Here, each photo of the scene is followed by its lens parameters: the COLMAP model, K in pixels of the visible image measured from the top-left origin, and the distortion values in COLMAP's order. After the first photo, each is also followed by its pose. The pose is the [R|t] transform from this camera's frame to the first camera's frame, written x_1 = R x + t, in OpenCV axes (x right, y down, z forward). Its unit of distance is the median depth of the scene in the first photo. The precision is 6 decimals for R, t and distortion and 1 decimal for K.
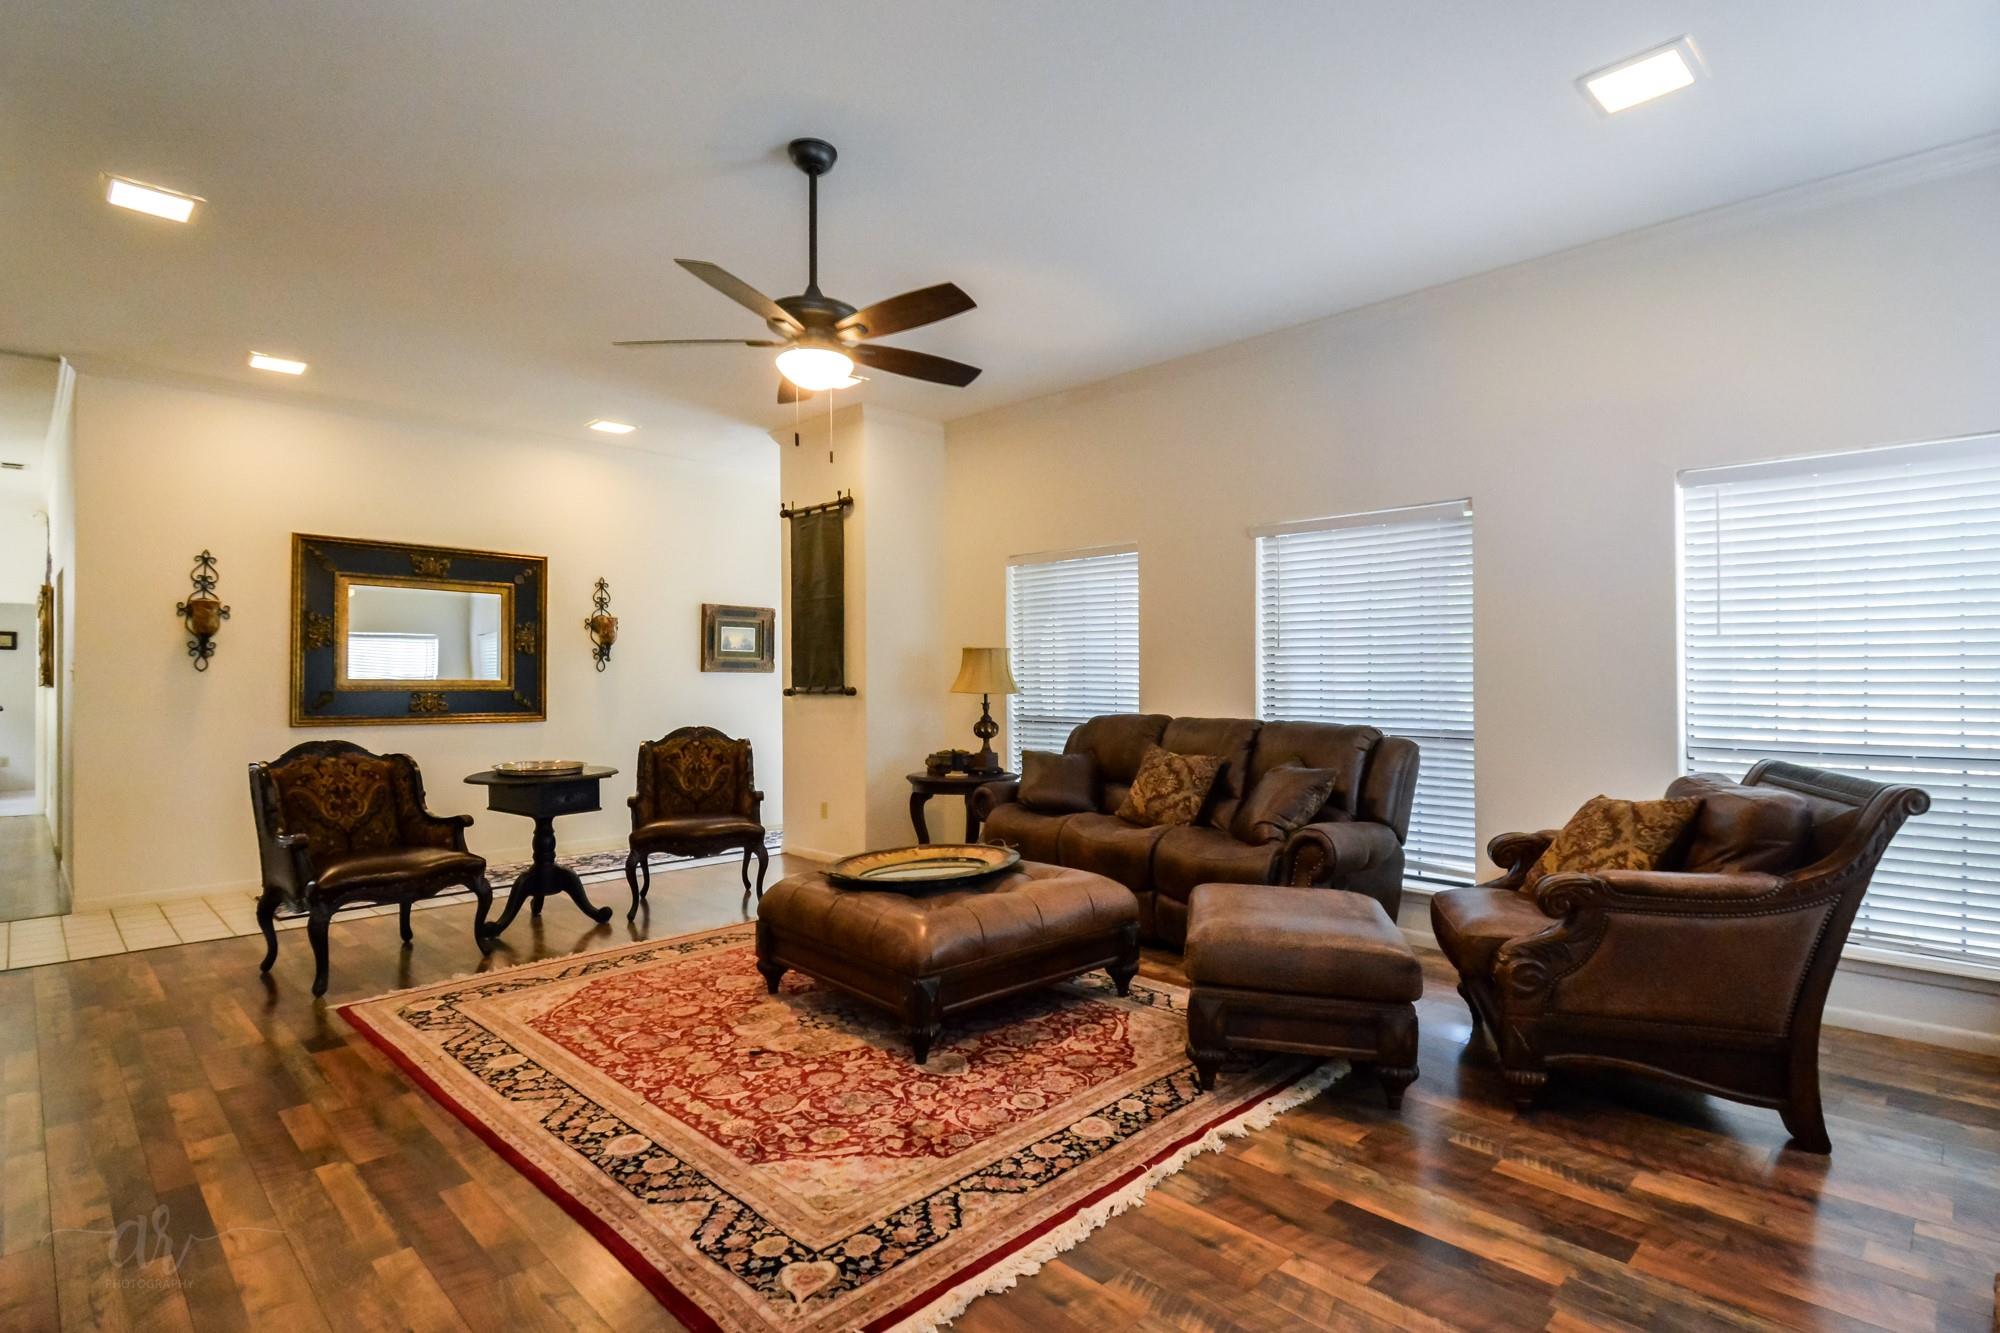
lens RADIAL K [[983.5, 0, 1000.0], [0, 983.5, 666.5], [0, 0, 1]] dist [-0.002056, -0.001262]
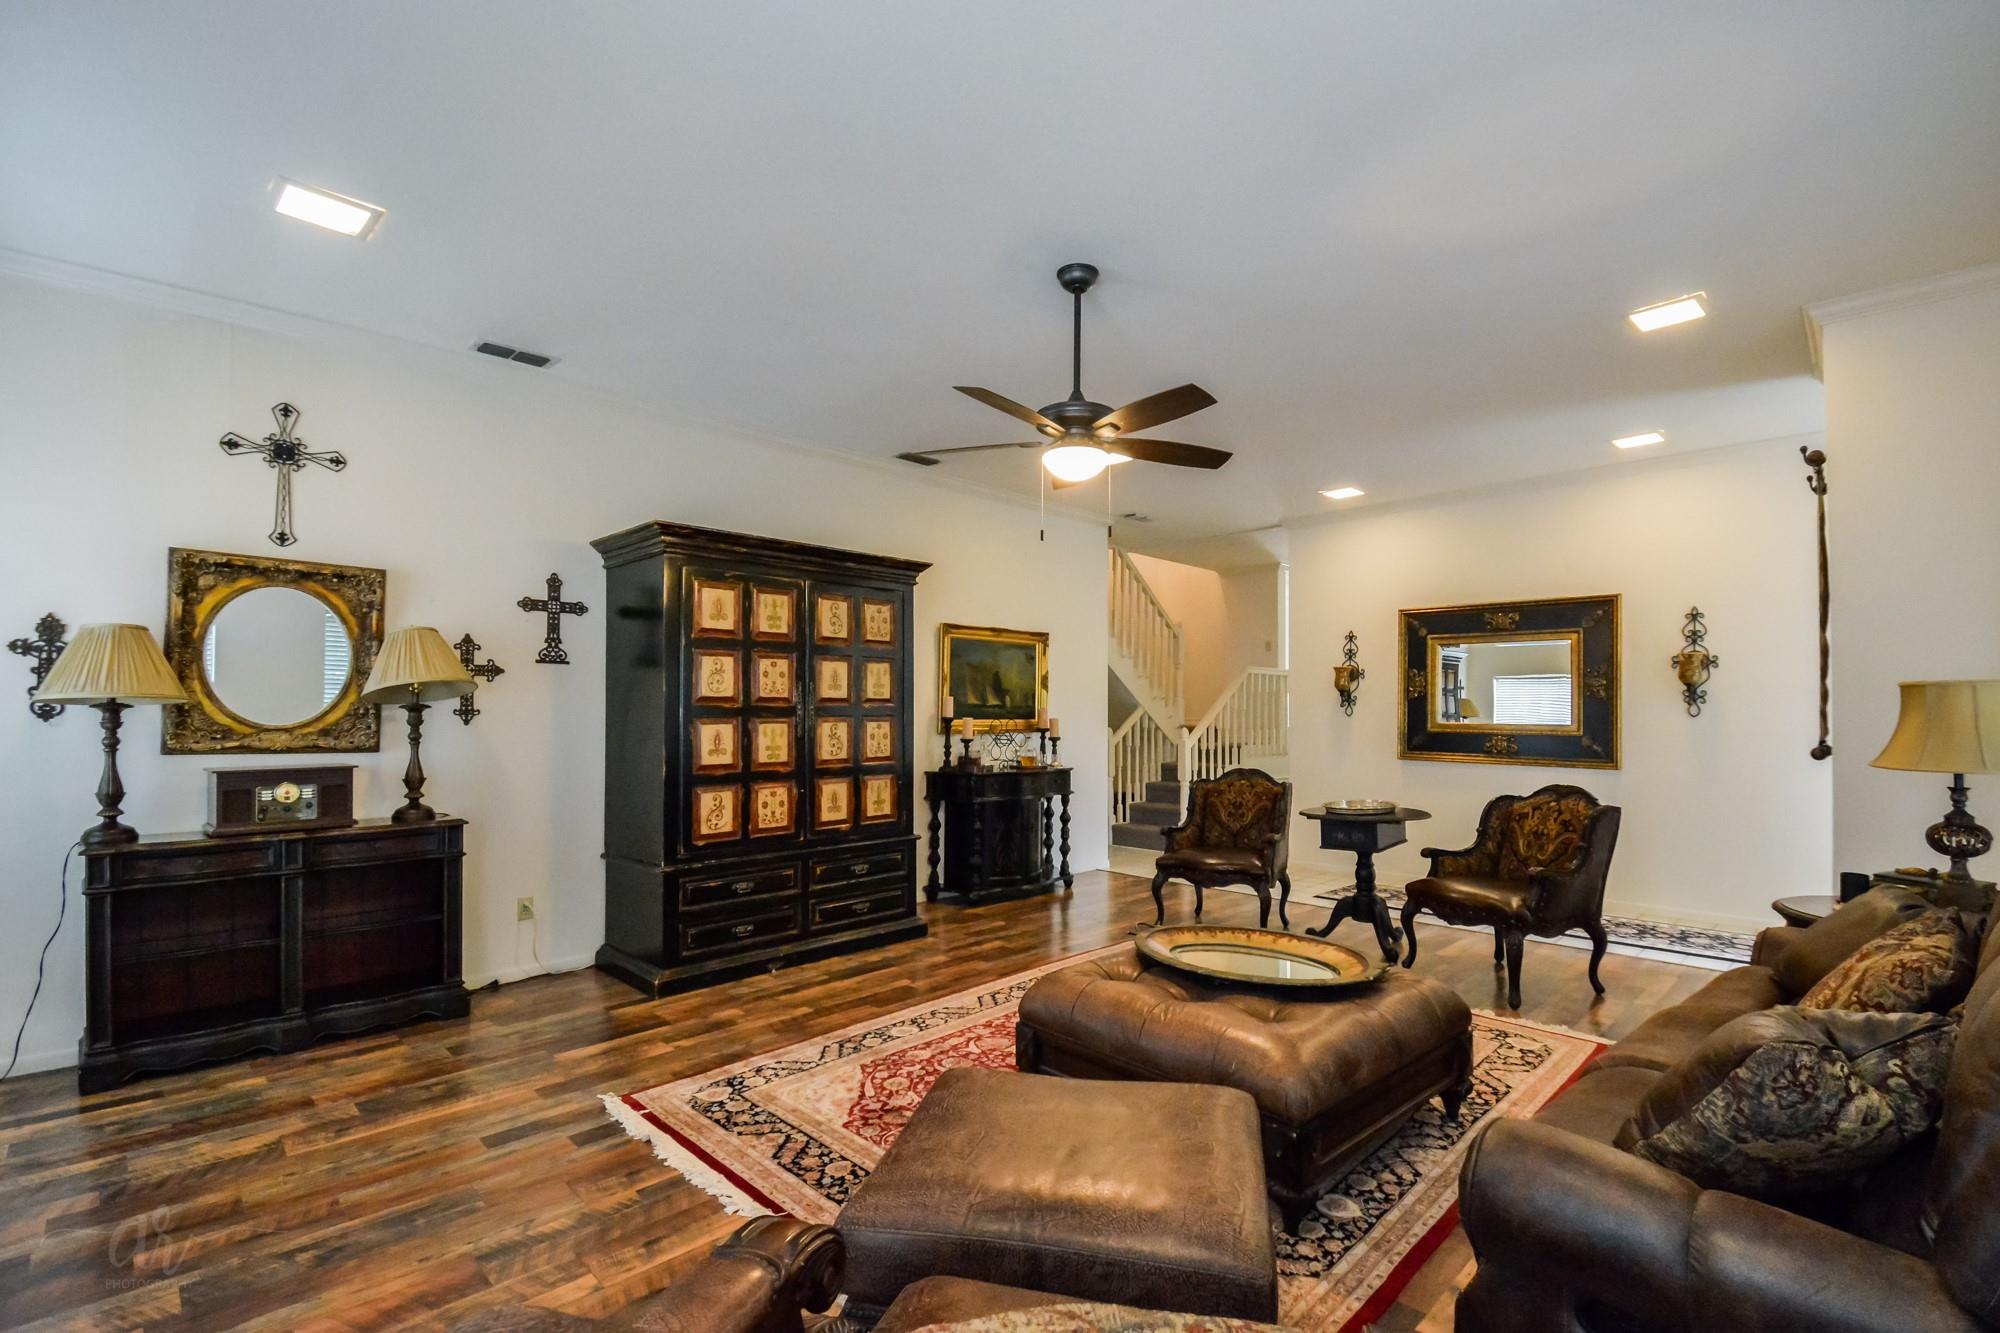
lens RADIAL K [[901.0, 0, 1036.0], [0, 901.0, 677.7], [0, 0, 1]] dist [-0.001144, -0.000399]
pose [[0.016815, -0.038898, -0.999102, 0.846467], [0.004026, 0.999238, -0.038835, -0.005806], [0.999851, -0.003370, 0.016959, 0.958713]]
